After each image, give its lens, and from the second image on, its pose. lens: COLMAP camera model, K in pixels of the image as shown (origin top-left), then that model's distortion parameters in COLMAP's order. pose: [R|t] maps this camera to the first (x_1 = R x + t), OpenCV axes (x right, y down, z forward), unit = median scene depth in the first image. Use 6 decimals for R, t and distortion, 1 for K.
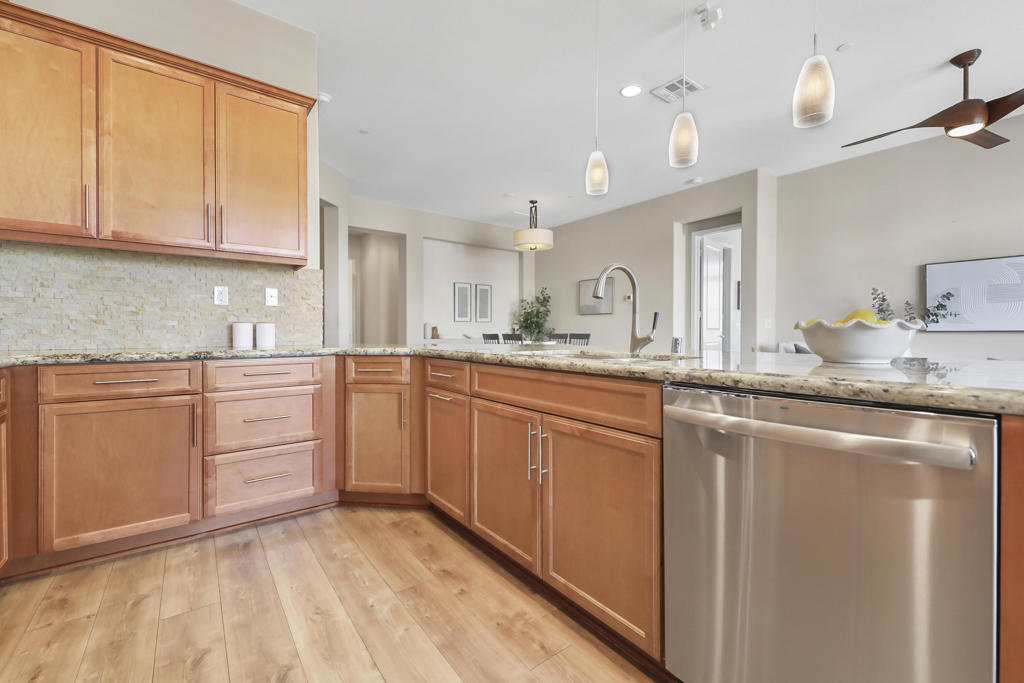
lens RADIAL K [[423.5, 0, 512.5], [0, 423.5, 338.7], [0, 0, 1]] dist [-0.001687, -0.000835]
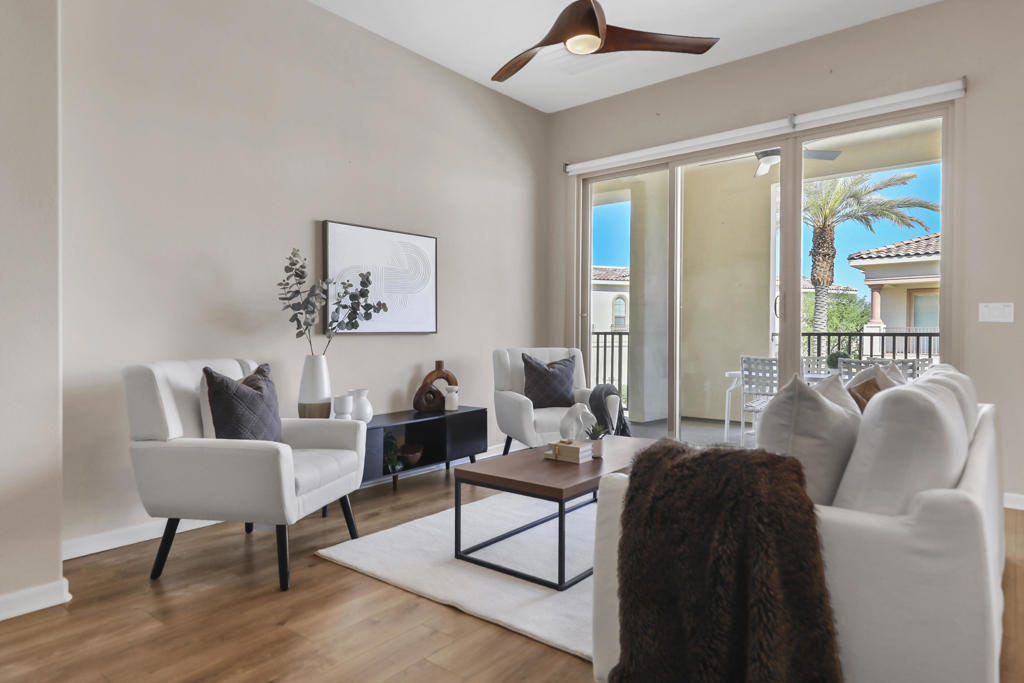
lens RADIAL K [[580.7, 0, 512.0], [0, 580.7, 341.5], [0, 0, 1]] dist [0.002752, 0.000527]
pose [[-0.238354, -0.008971, 0.971137, 0.099537], [0.019297, 0.999716, 0.013971, -0.010536], [-0.970987, 0.022070, -0.238113, 0.790037]]
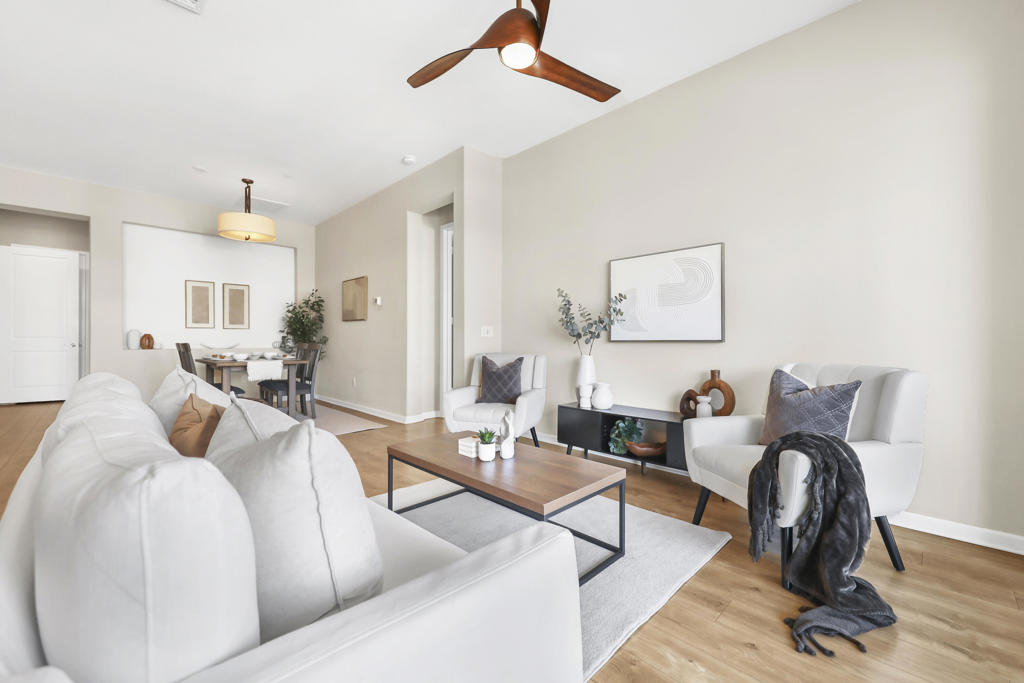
lens RADIAL K [[412.3, 0, 517.9], [0, 412.3, 341.6], [0, 0, 1]] dist [-0.001974, -0.000273]
pose [[0.990869, 0.001317, 0.134820, 0.575416], [0.000445, 0.999915, -0.013042, -0.005569], [-0.134825, 0.012983, 0.990784, 0.187457]]
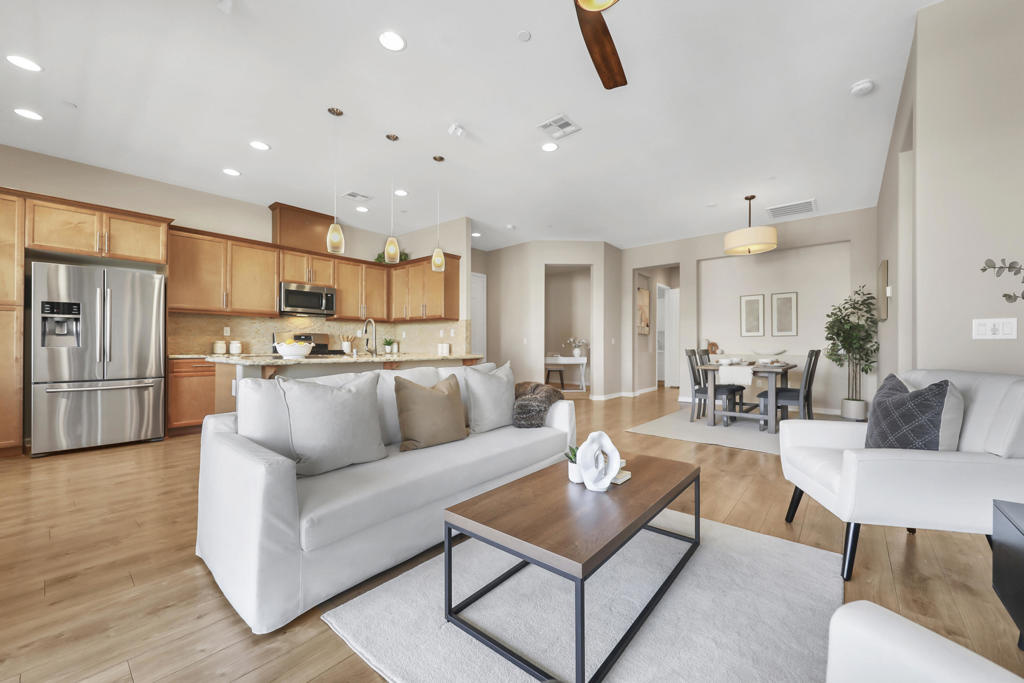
lens RADIAL K [[390.1, 0, 522.6], [0, 390.1, 343.1], [0, 0, 1]] dist [0.000571, -0.000118]
pose [[0.230793, -0.008854, -0.972963, 0.903374], [-0.016431, 0.999781, -0.012995, -0.009021], [0.972864, 0.018986, 0.230597, 0.460544]]
